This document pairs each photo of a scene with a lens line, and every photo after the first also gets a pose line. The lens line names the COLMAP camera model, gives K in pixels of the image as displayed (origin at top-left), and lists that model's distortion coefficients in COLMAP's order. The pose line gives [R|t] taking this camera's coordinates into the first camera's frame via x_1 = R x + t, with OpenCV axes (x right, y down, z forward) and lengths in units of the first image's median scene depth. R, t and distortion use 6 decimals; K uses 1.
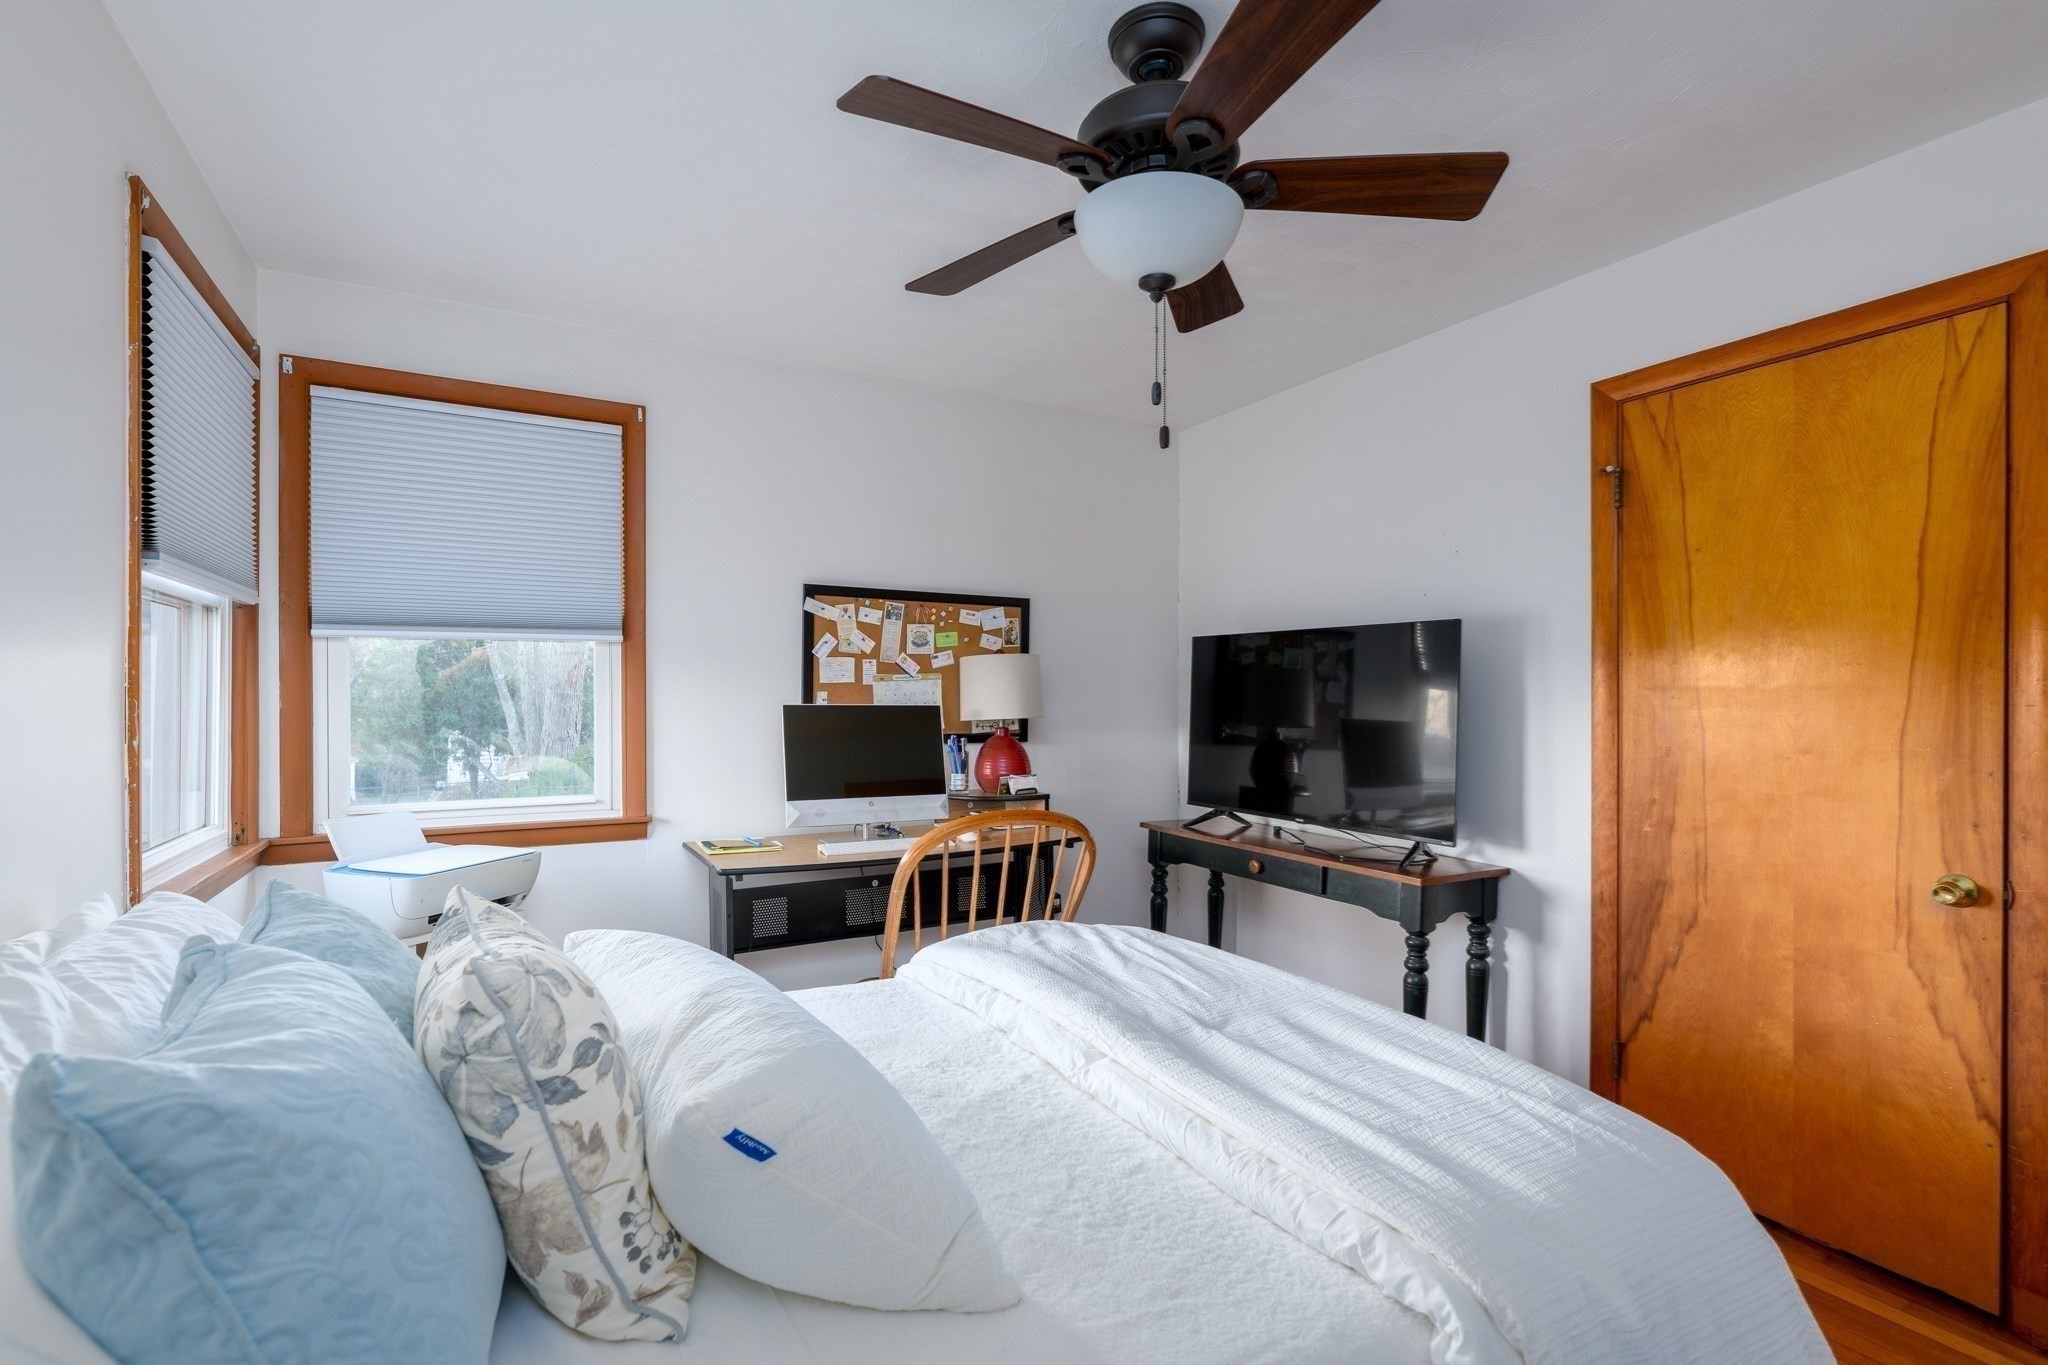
lens RADIAL K [[934.2, 0, 1024.0], [0, 934.2, 682.5], [0, 0, 1]] dist [-0.003024, -0.000628]
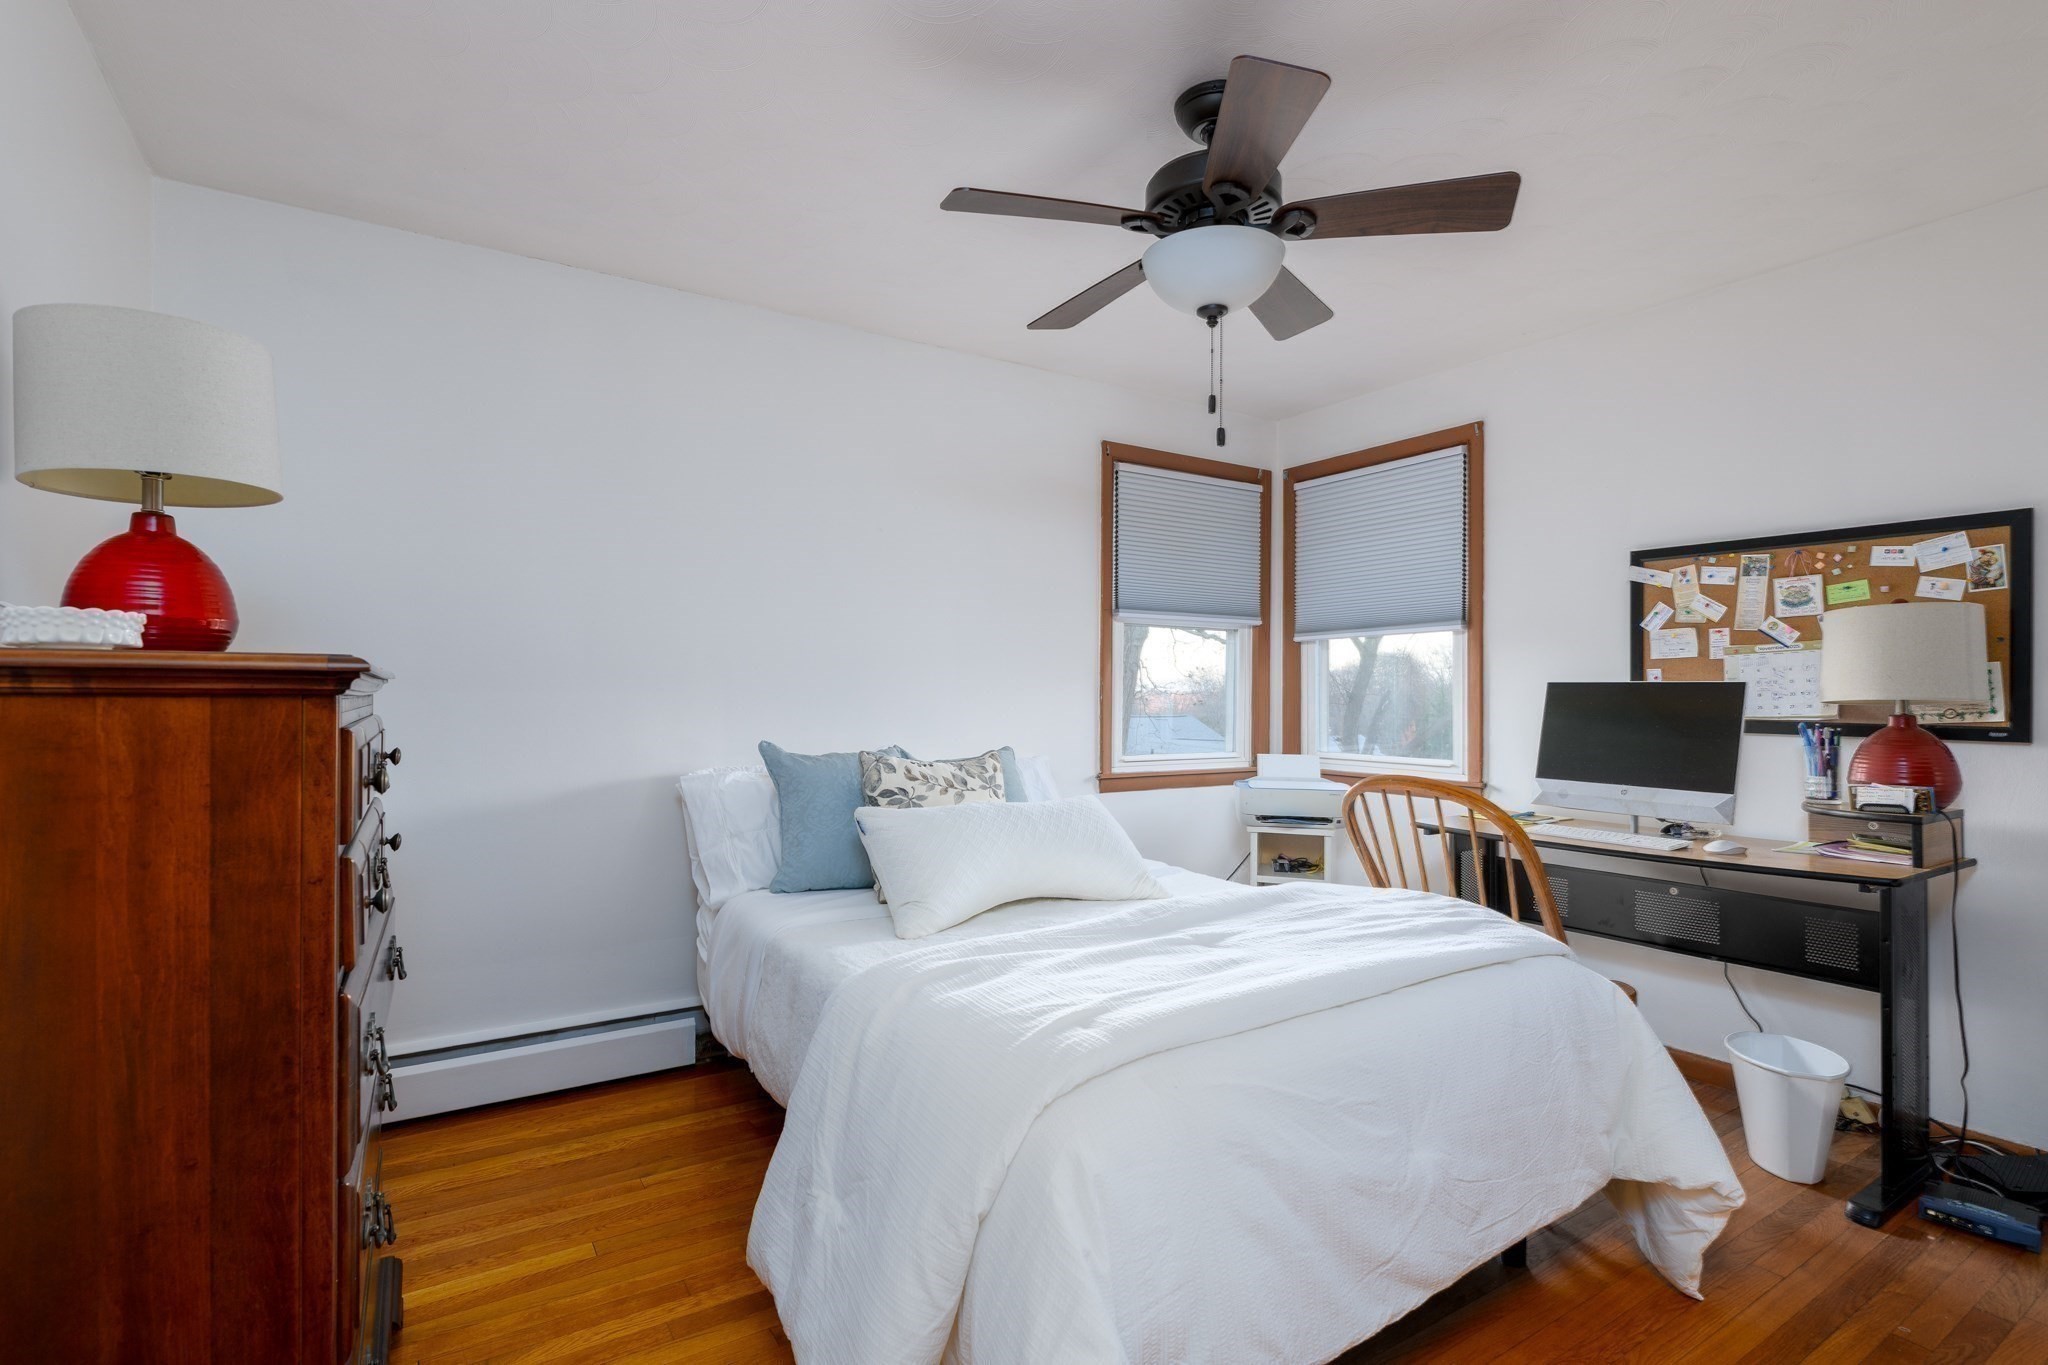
lens RADIAL K [[976.6, 0, 1024.0], [0, 976.6, 682.5], [0, 0, 1]] dist [0.001168, 0.000089]
pose [[0.047179, -0.013367, -0.998797, 0.669966], [0.009675, 0.999870, -0.012924, 0.028406], [0.998840, -0.009054, 0.047302, 0.345244]]
